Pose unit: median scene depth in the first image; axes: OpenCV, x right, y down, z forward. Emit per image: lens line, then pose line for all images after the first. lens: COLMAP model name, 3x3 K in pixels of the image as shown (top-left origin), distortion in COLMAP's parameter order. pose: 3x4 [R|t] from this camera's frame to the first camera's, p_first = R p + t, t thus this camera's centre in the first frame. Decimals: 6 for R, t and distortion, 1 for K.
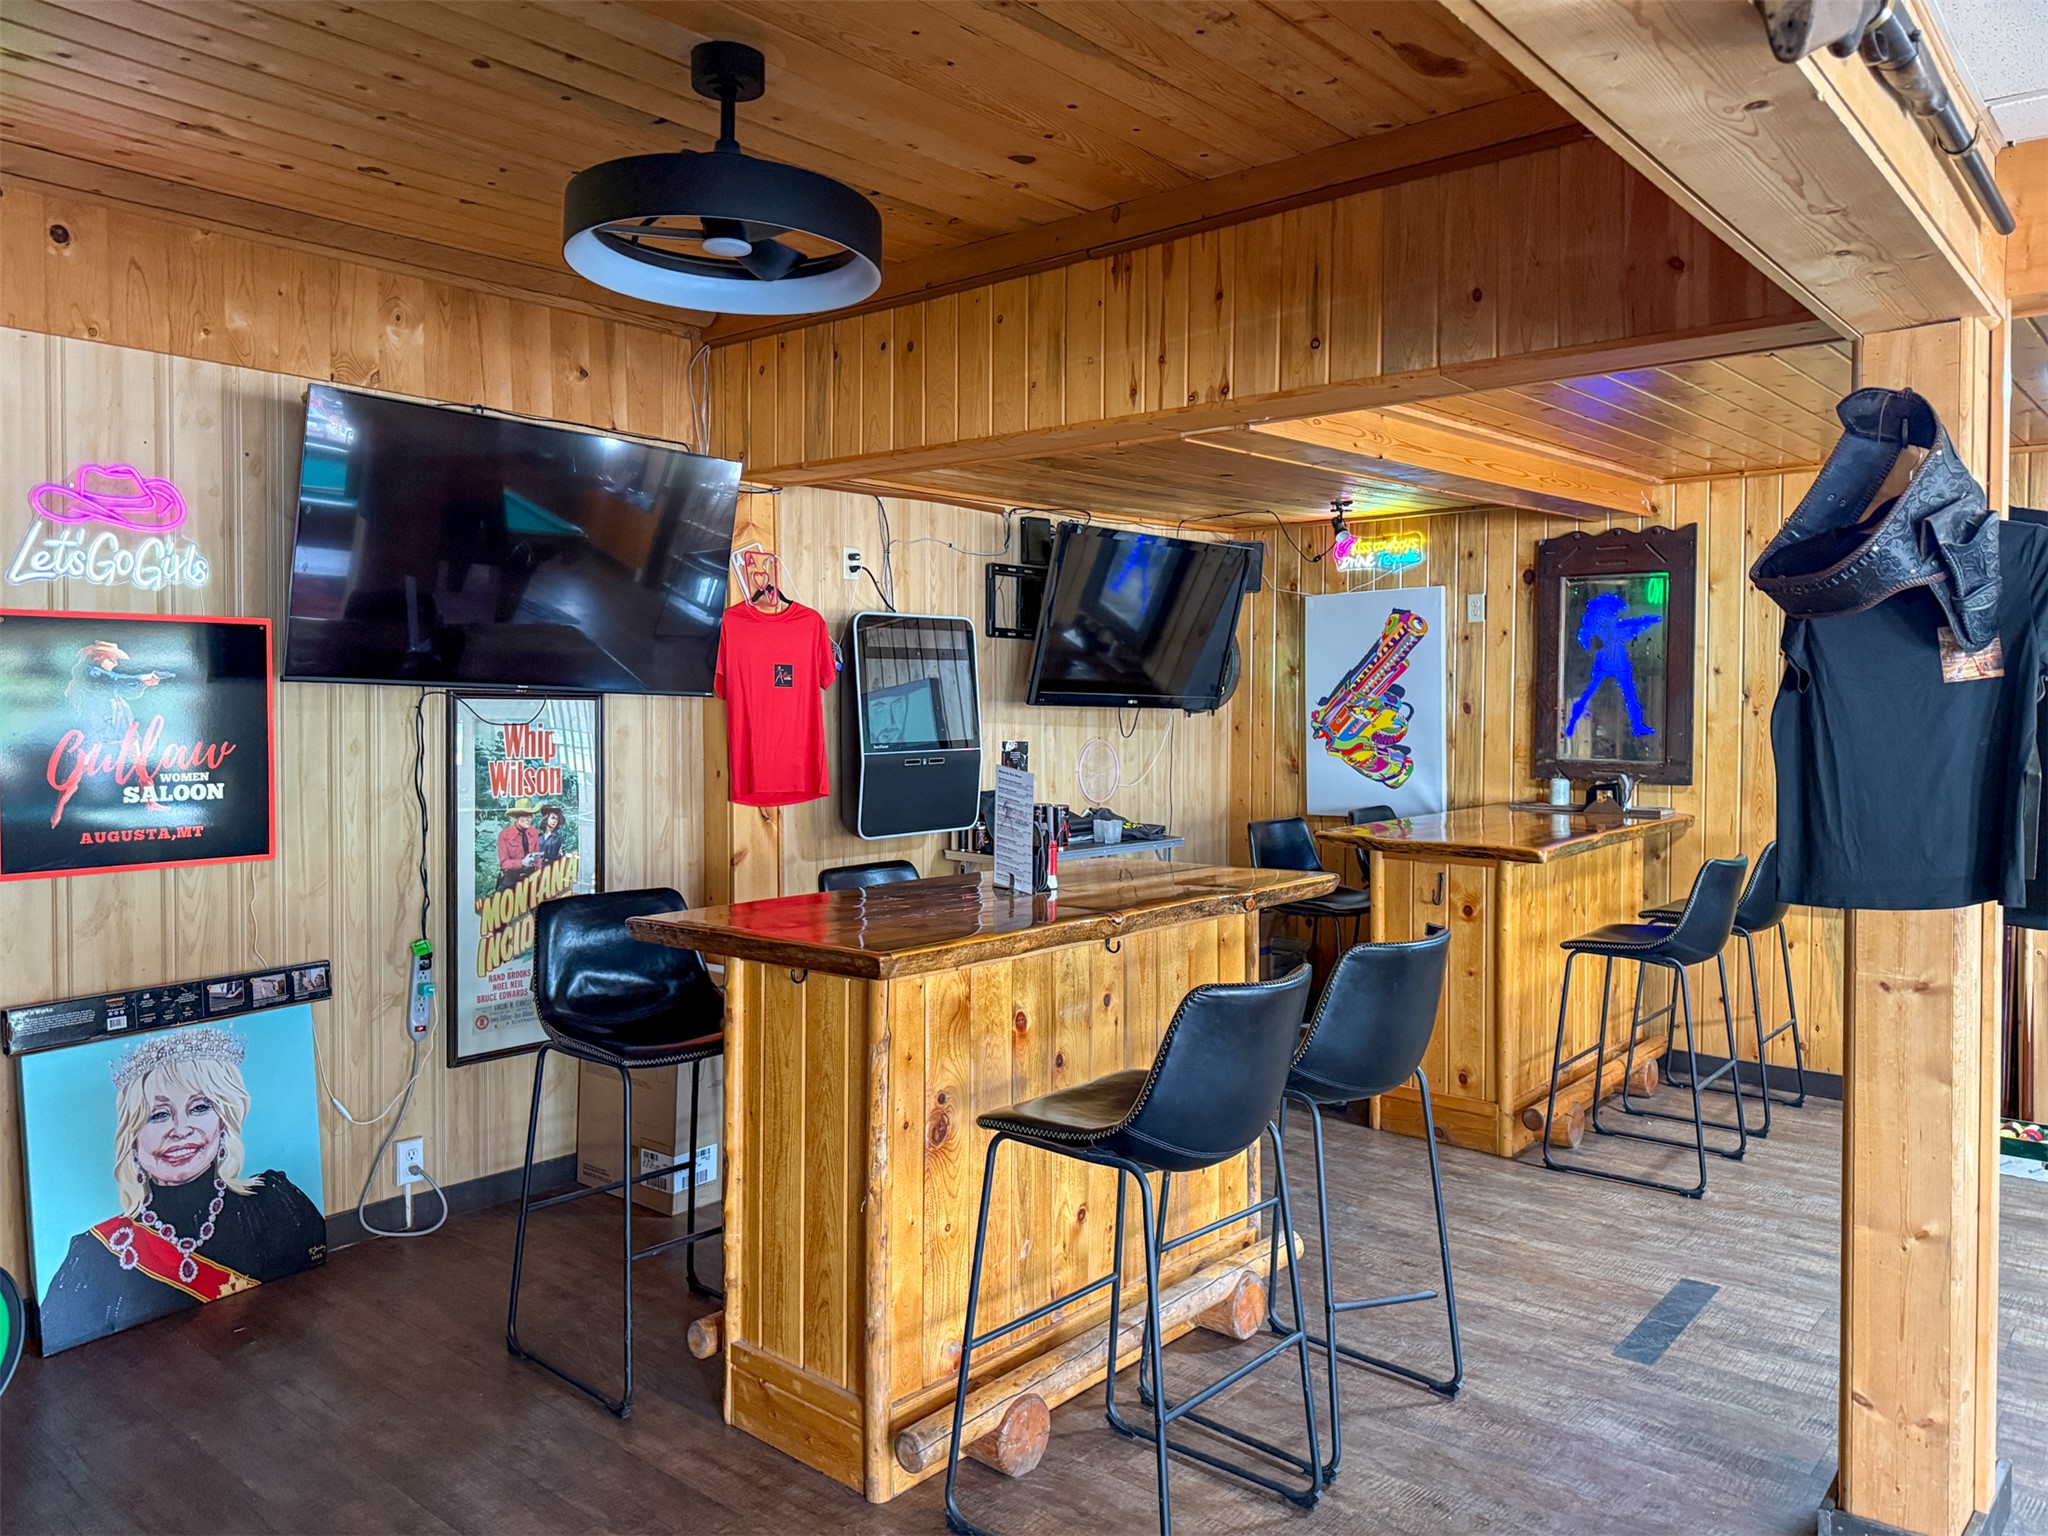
lens RADIAL K [[1400.5, 0, 1027.2], [0, 1400.5, 762.4], [0, 0, 1]] dist [0.089682, -0.104682]
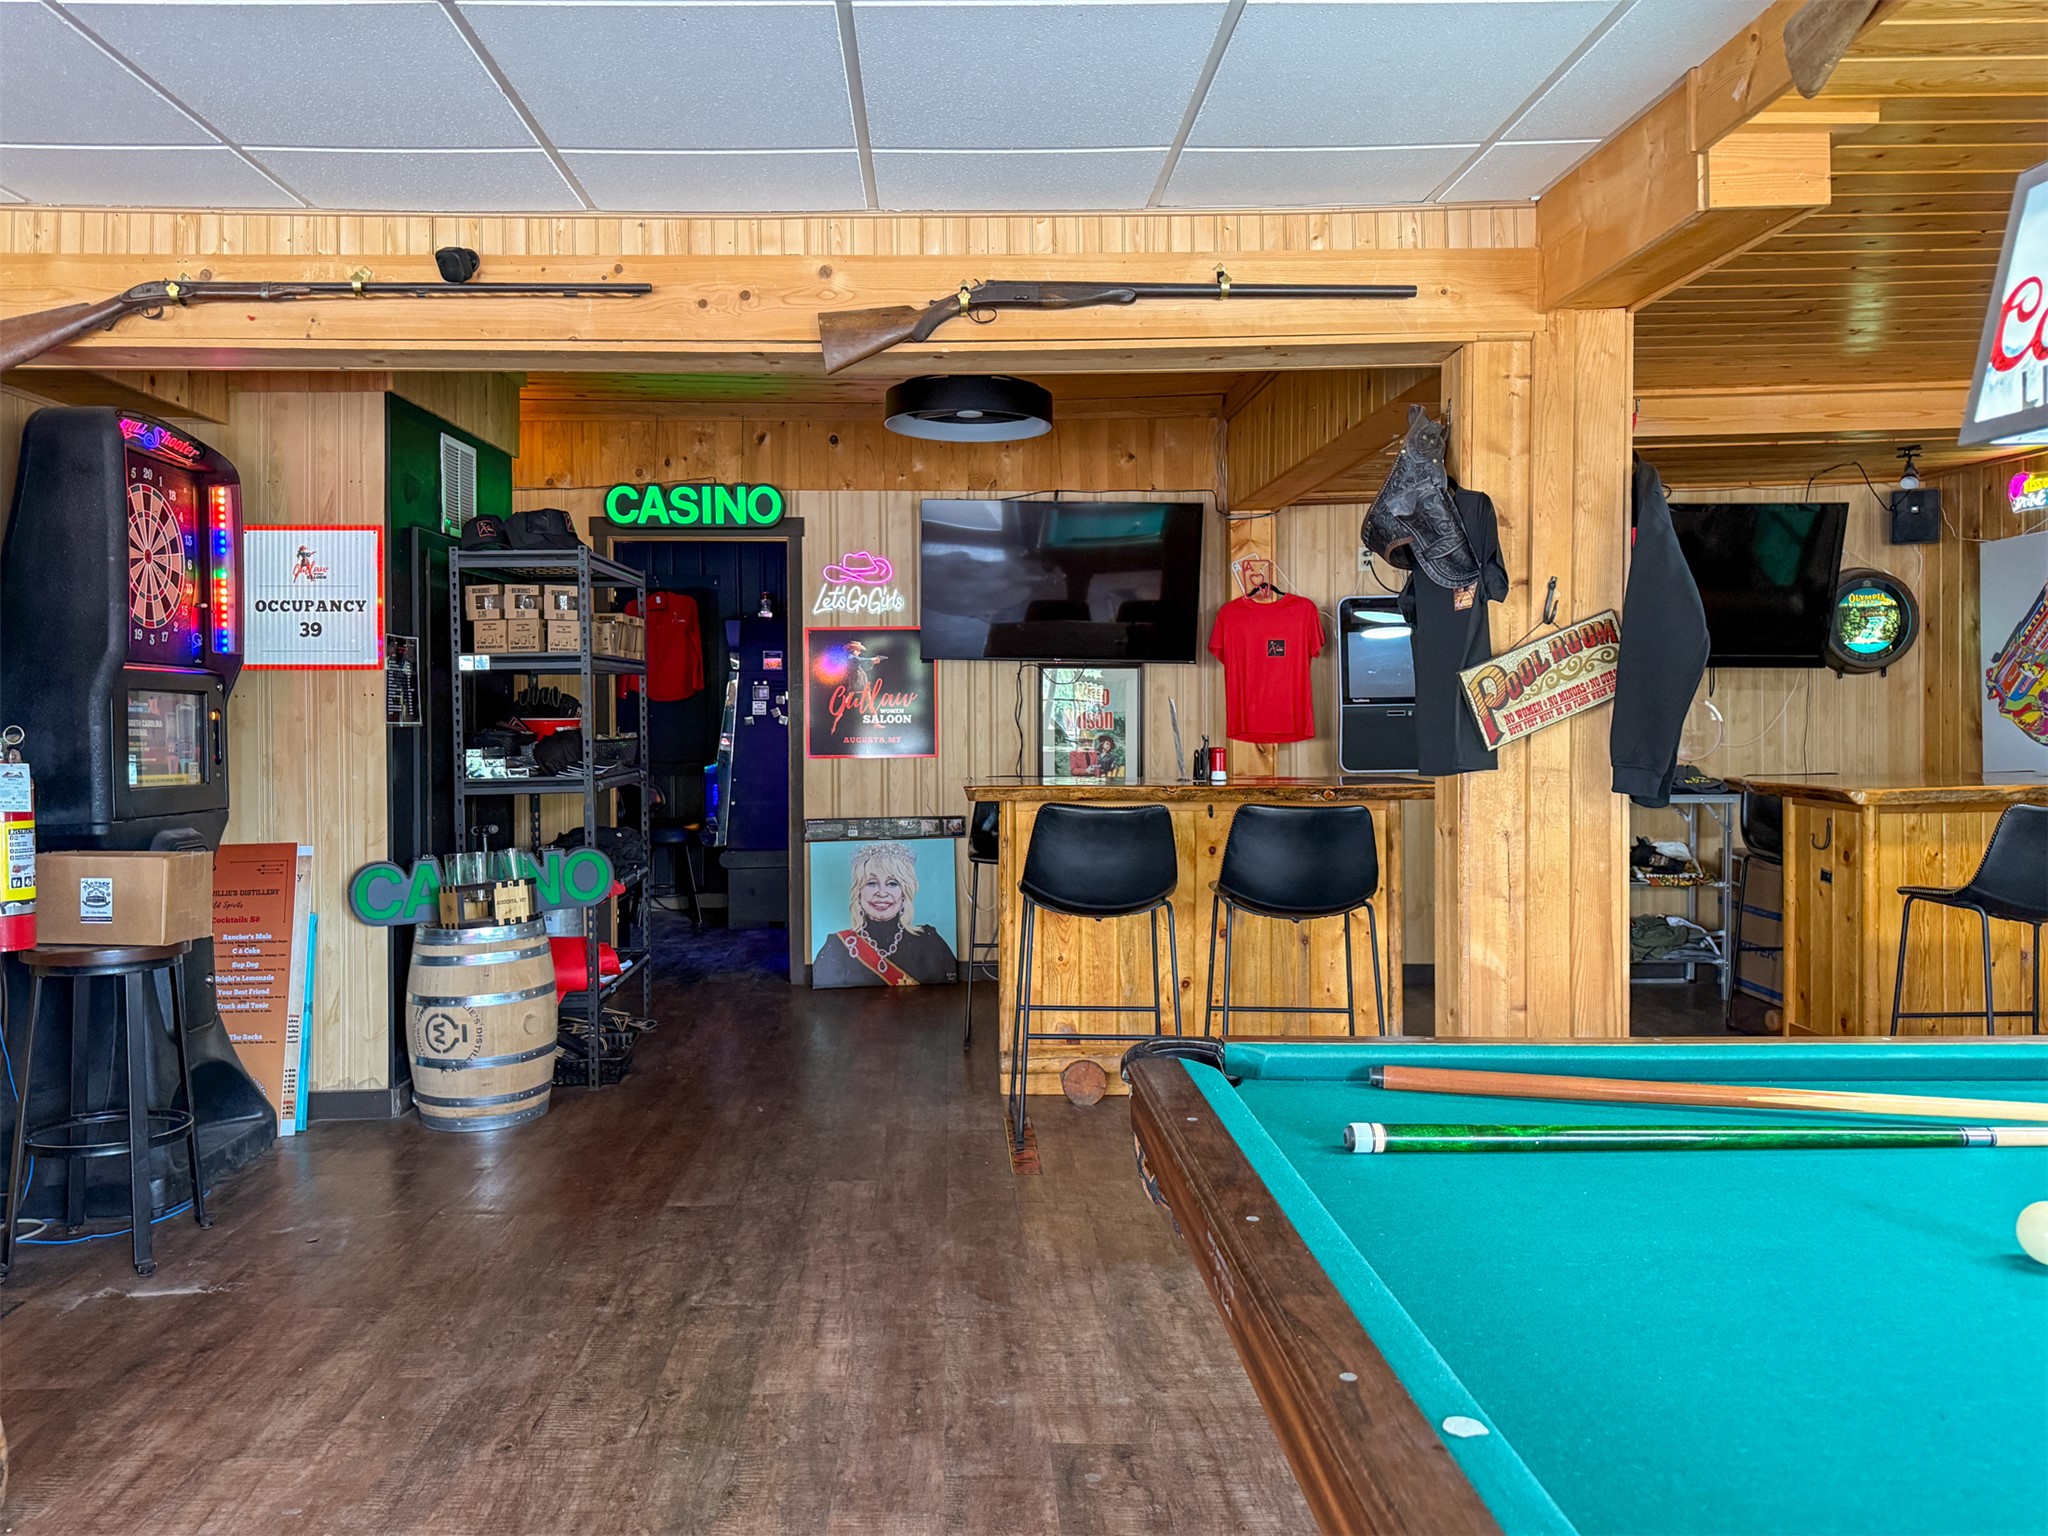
lens RADIAL K [[1400.5, 0, 1027.2], [0, 1400.5, 762.4], [0, 0, 1]] dist [0.089682, -0.104682]
pose [[0.691554, 0.021325, -0.722010, 0.697686], [-0.021647, 0.999727, 0.008794, 0.046134], [0.722000, 0.009548, 0.691827, -0.132282]]
